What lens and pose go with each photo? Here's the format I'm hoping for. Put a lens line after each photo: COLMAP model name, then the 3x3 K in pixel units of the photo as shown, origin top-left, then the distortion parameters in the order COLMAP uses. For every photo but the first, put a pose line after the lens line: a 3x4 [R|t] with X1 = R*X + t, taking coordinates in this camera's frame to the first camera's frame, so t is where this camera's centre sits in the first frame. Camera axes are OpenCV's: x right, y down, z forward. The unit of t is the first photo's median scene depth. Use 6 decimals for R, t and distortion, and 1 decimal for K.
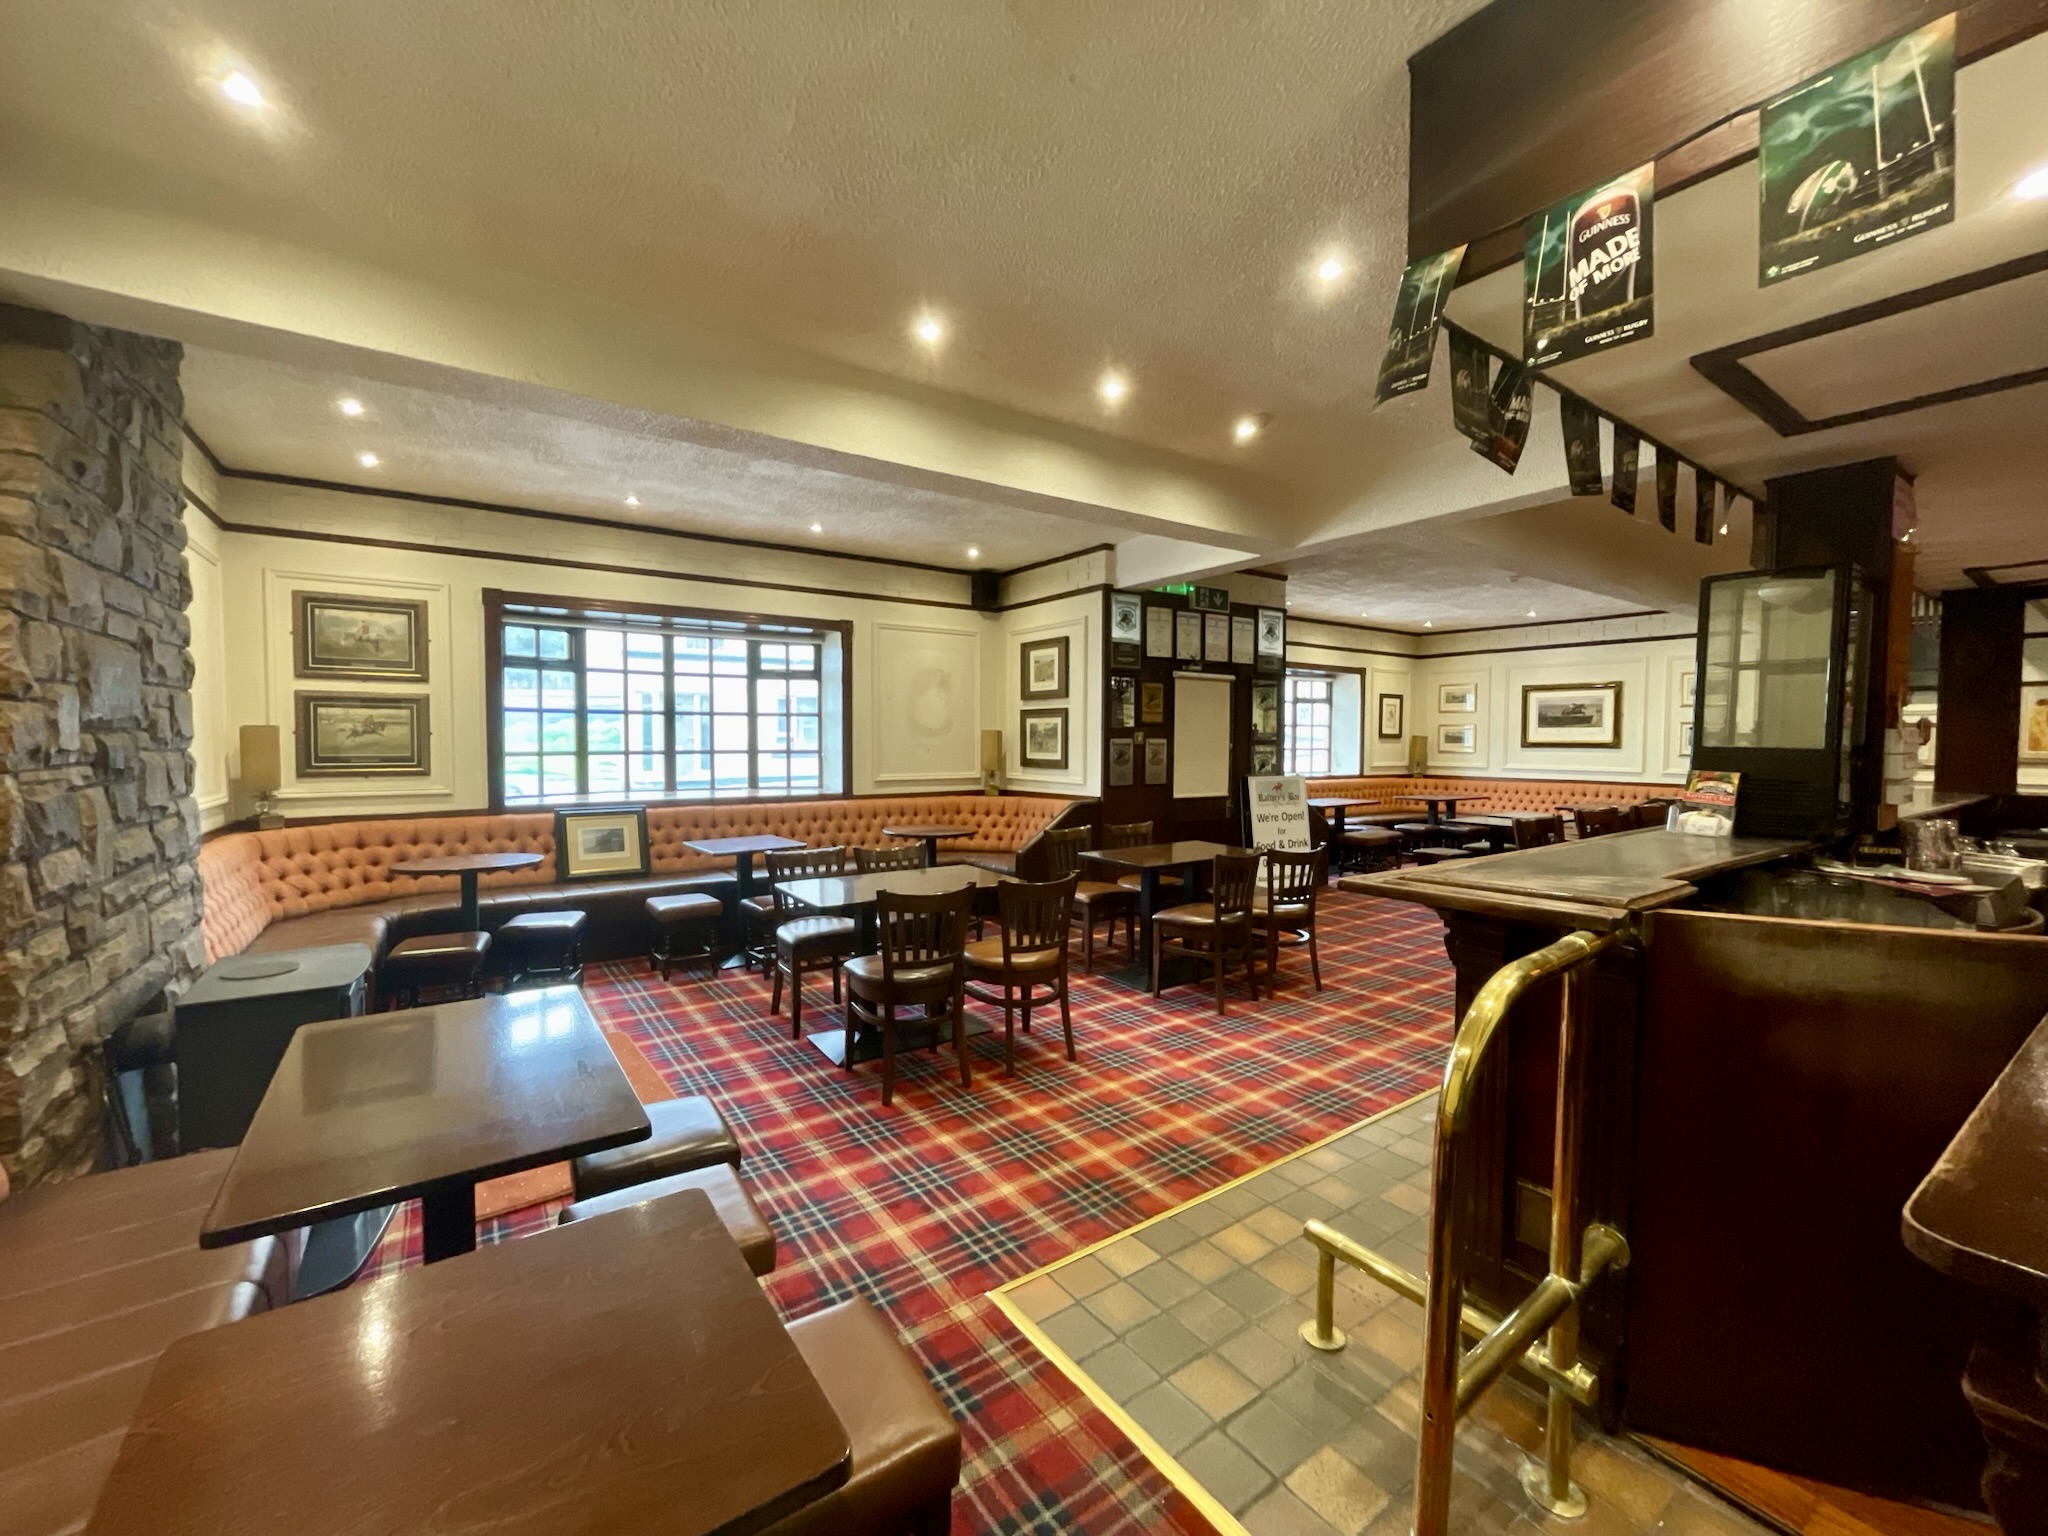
lens RADIAL K [[830.9, 0, 1023.6], [0, 830.9, 772.6], [0, 0, 1]] dist [-0.001909, -0.000471]
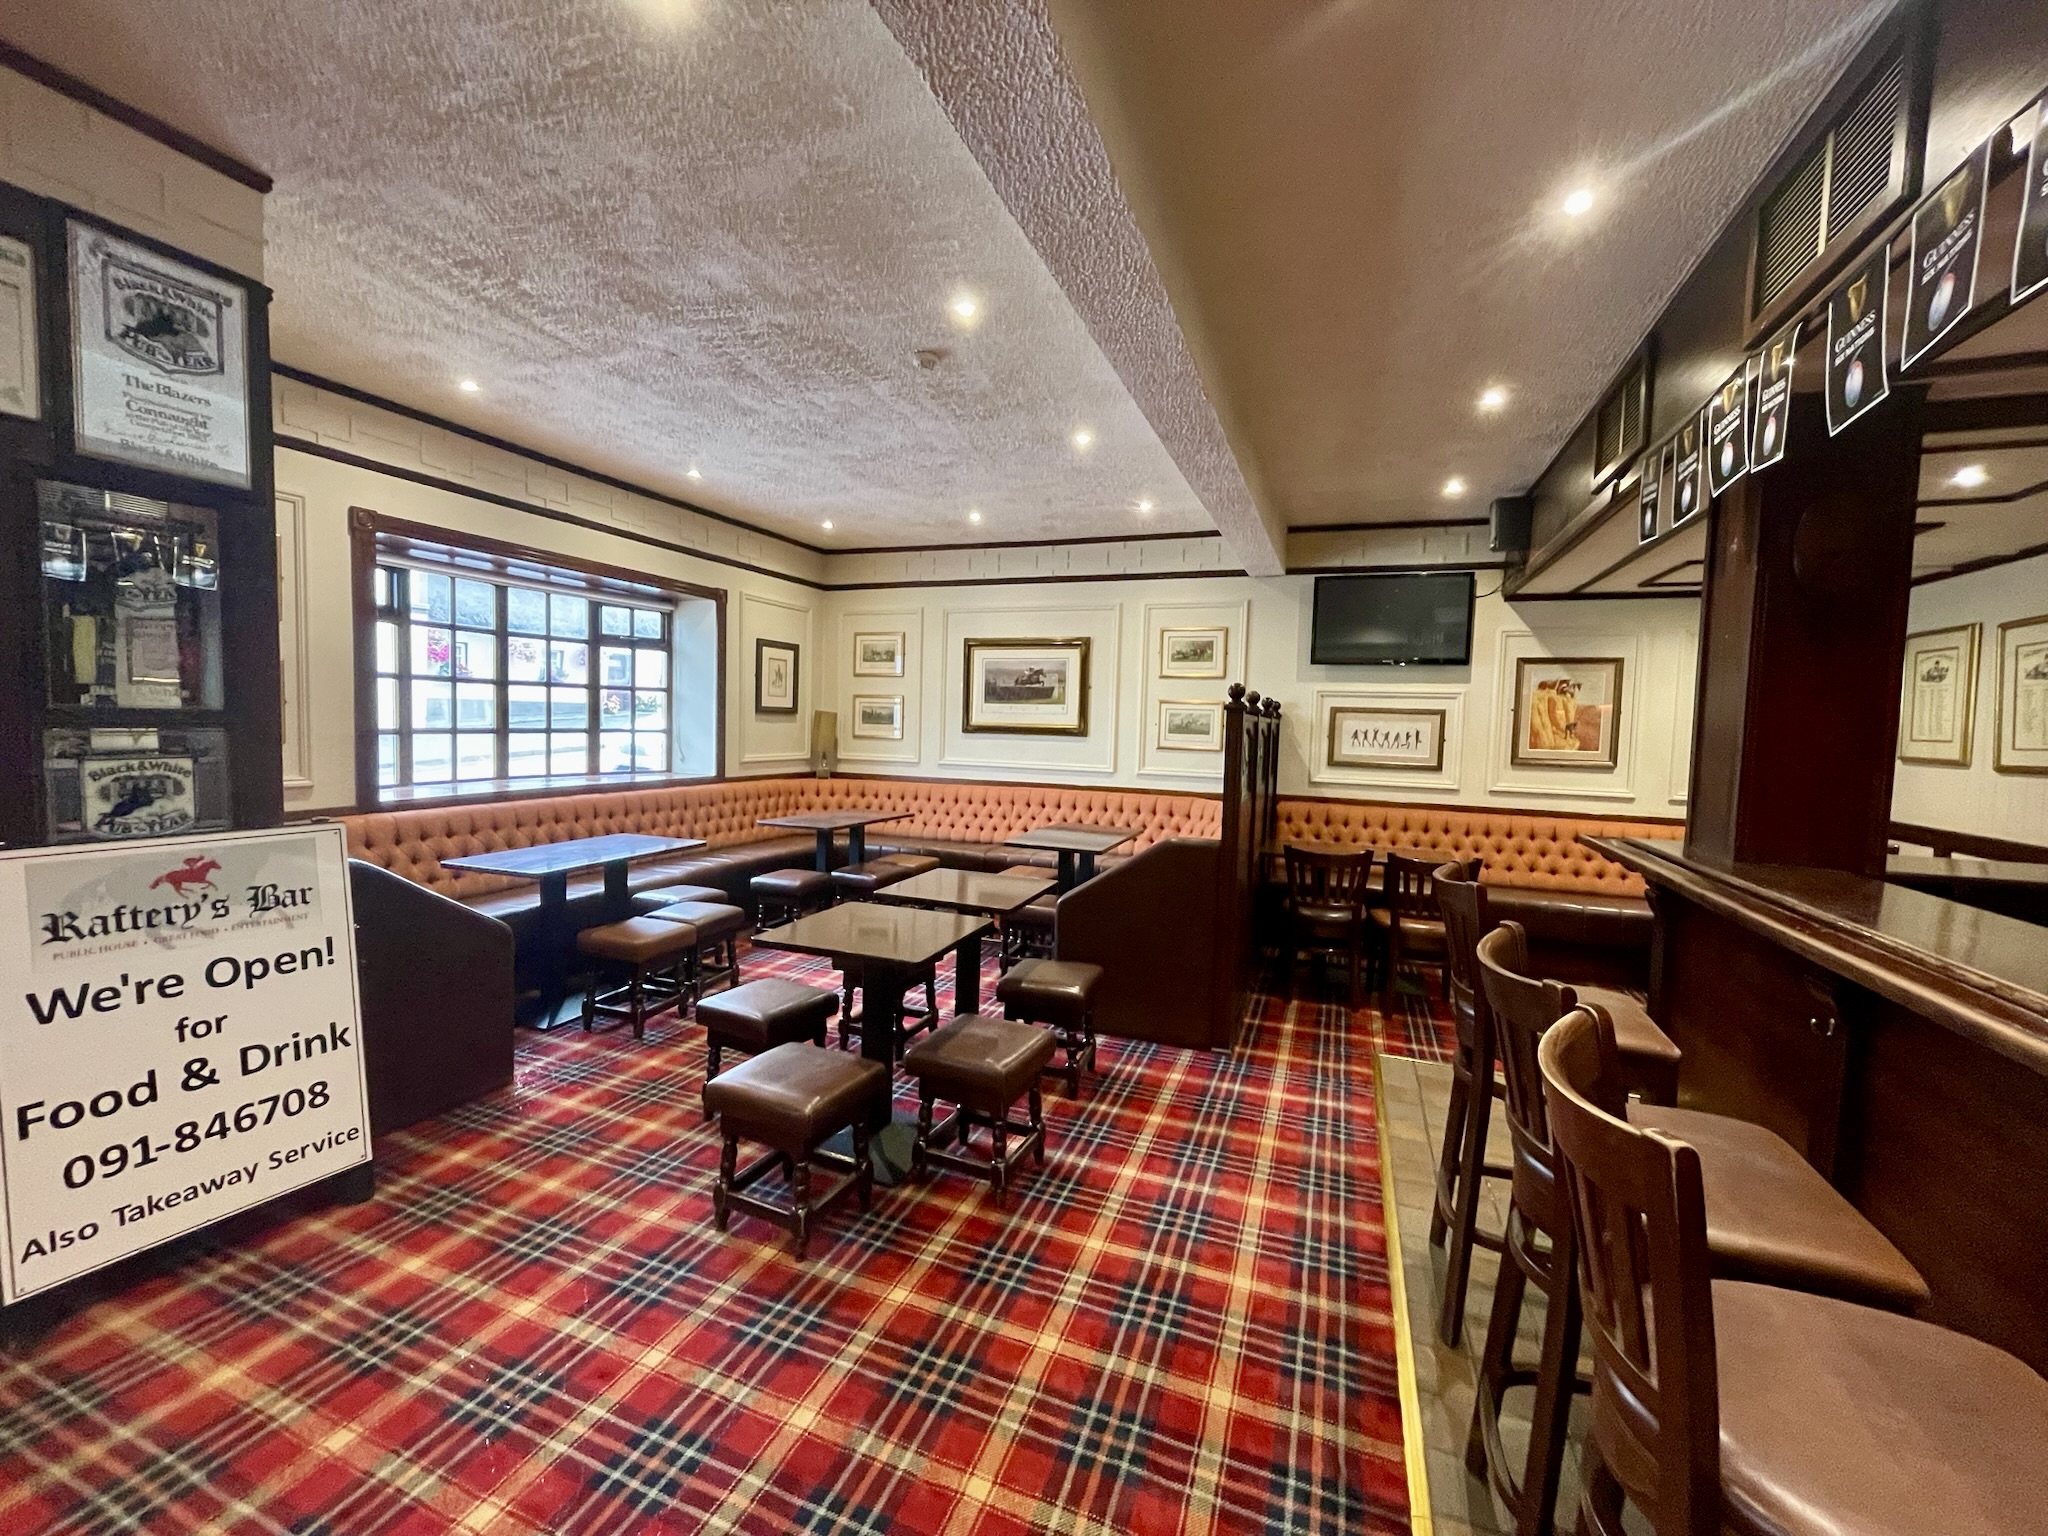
lens RADIAL K [[830.9, 0, 1029.4], [0, 830.9, 764.3], [0, 0, 1]] dist [-0.001909, -0.000471]
pose [[0.828284, -0.010957, 0.560201, 0.389592], [-0.000725, 0.999787, 0.020627, -0.026679], [-0.560308, -0.017491, 0.828100, 0.604167]]
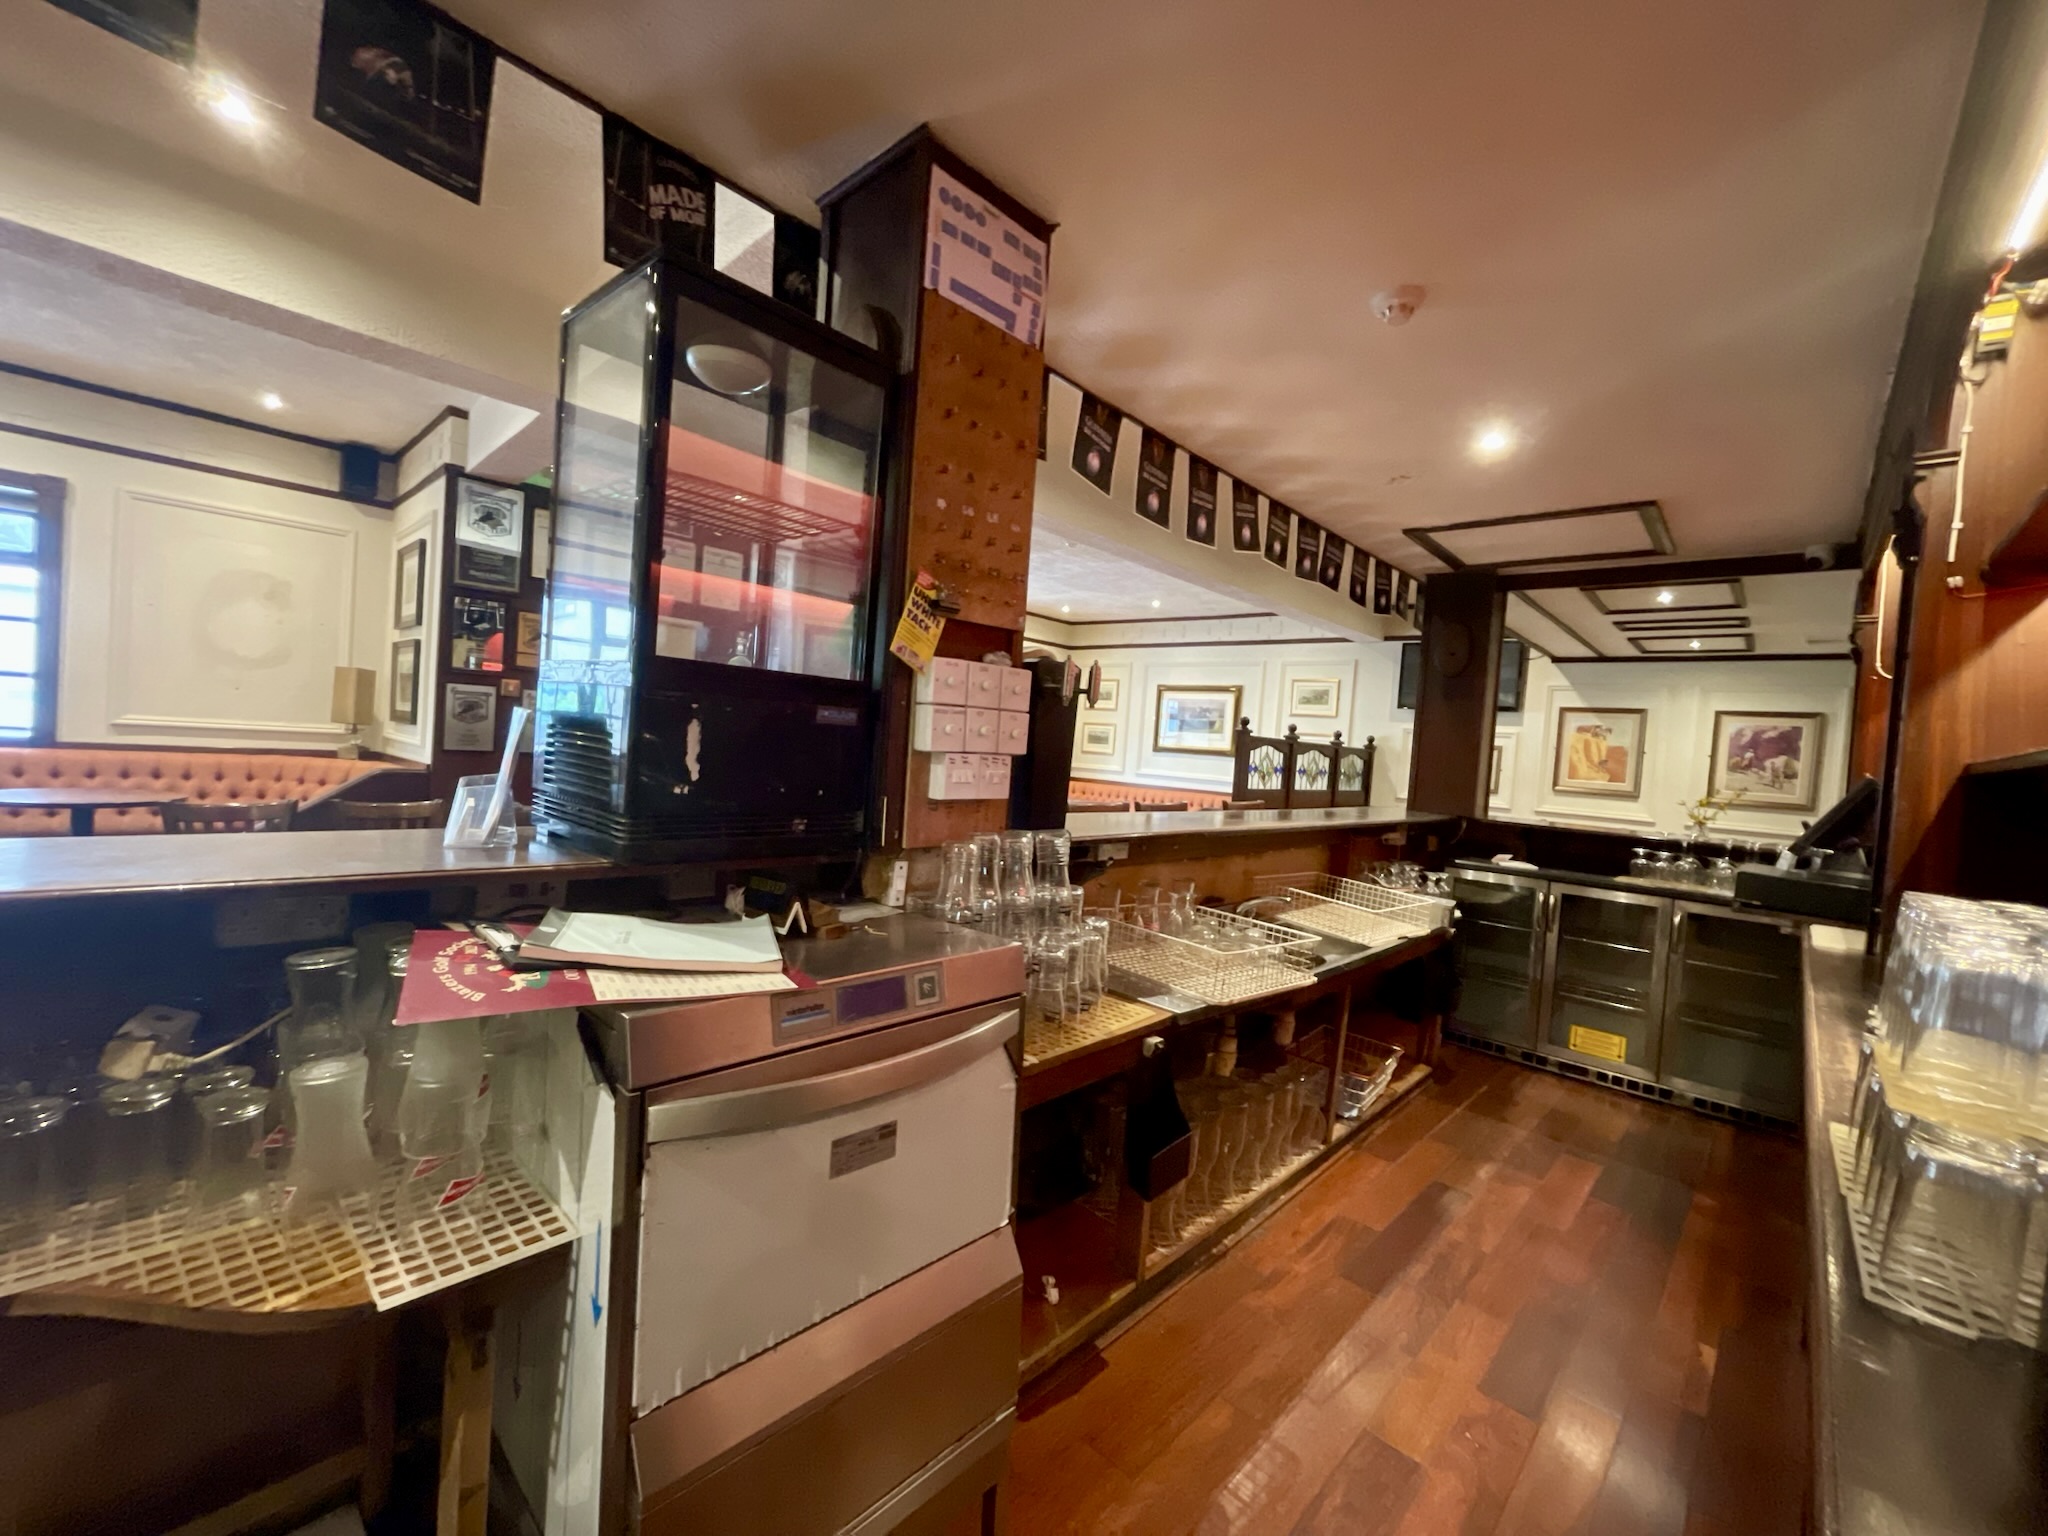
lens RADIAL K [[830.9, 0, 1027.5], [0, 830.9, 765.6], [0, 0, 1]] dist [-0.001909, -0.000471]
pose [[0.975369, 0.060404, 0.212149, 0.380691], [-0.059224, 0.998174, -0.011920, 0.007018], [-0.212481, -0.000938, 0.977165, 0.178059]]
